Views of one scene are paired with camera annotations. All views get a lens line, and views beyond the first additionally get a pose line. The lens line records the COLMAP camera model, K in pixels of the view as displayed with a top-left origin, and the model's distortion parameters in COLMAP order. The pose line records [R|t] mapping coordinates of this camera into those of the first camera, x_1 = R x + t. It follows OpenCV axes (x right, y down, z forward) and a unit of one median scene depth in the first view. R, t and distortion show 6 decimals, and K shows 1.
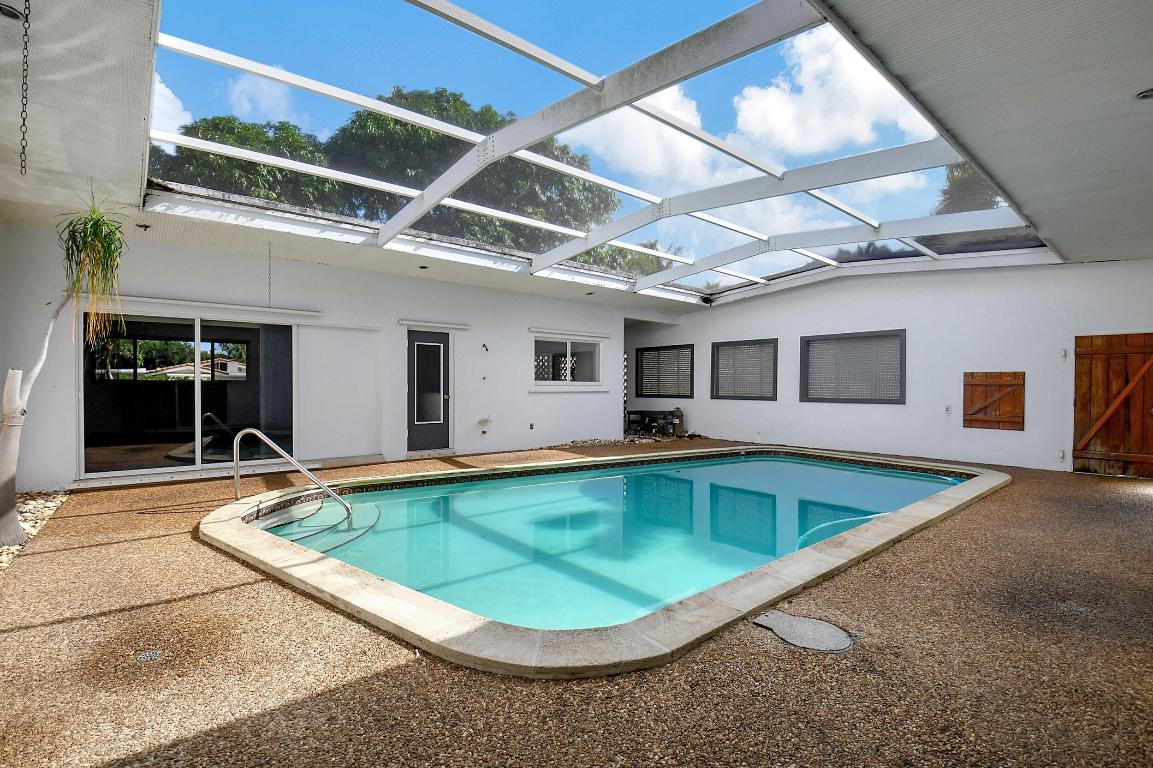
lens RADIAL K [[512.5, 0, 576.8], [0, 512.5, 380.6], [0, 0, 1]] dist [0.022096, -0.025619]
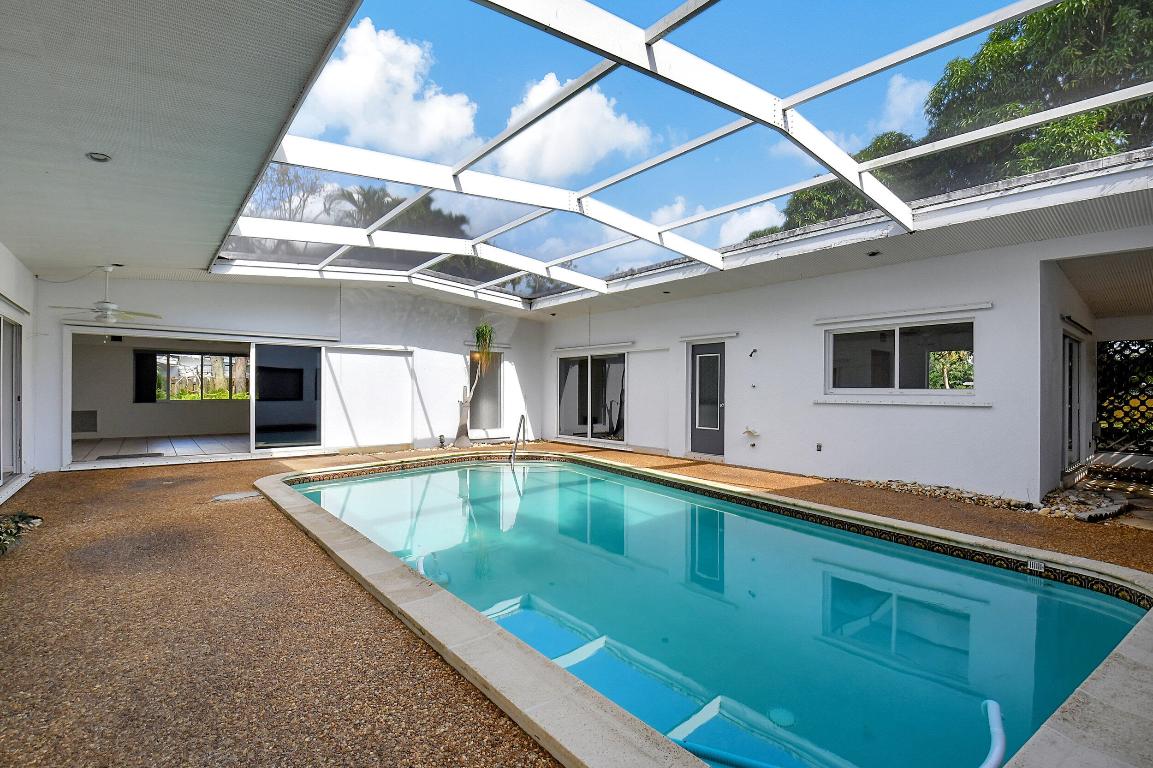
lens RADIAL K [[512.5, 0, 576.8], [0, 512.5, 380.6], [0, 0, 1]] dist [0.022096, -0.025619]
pose [[-0.003283, -0.020953, -0.999775, 0.687786], [0.010672, 0.999723, -0.020987, 0.001210], [0.999938, -0.010739, -0.003058, 0.639171]]
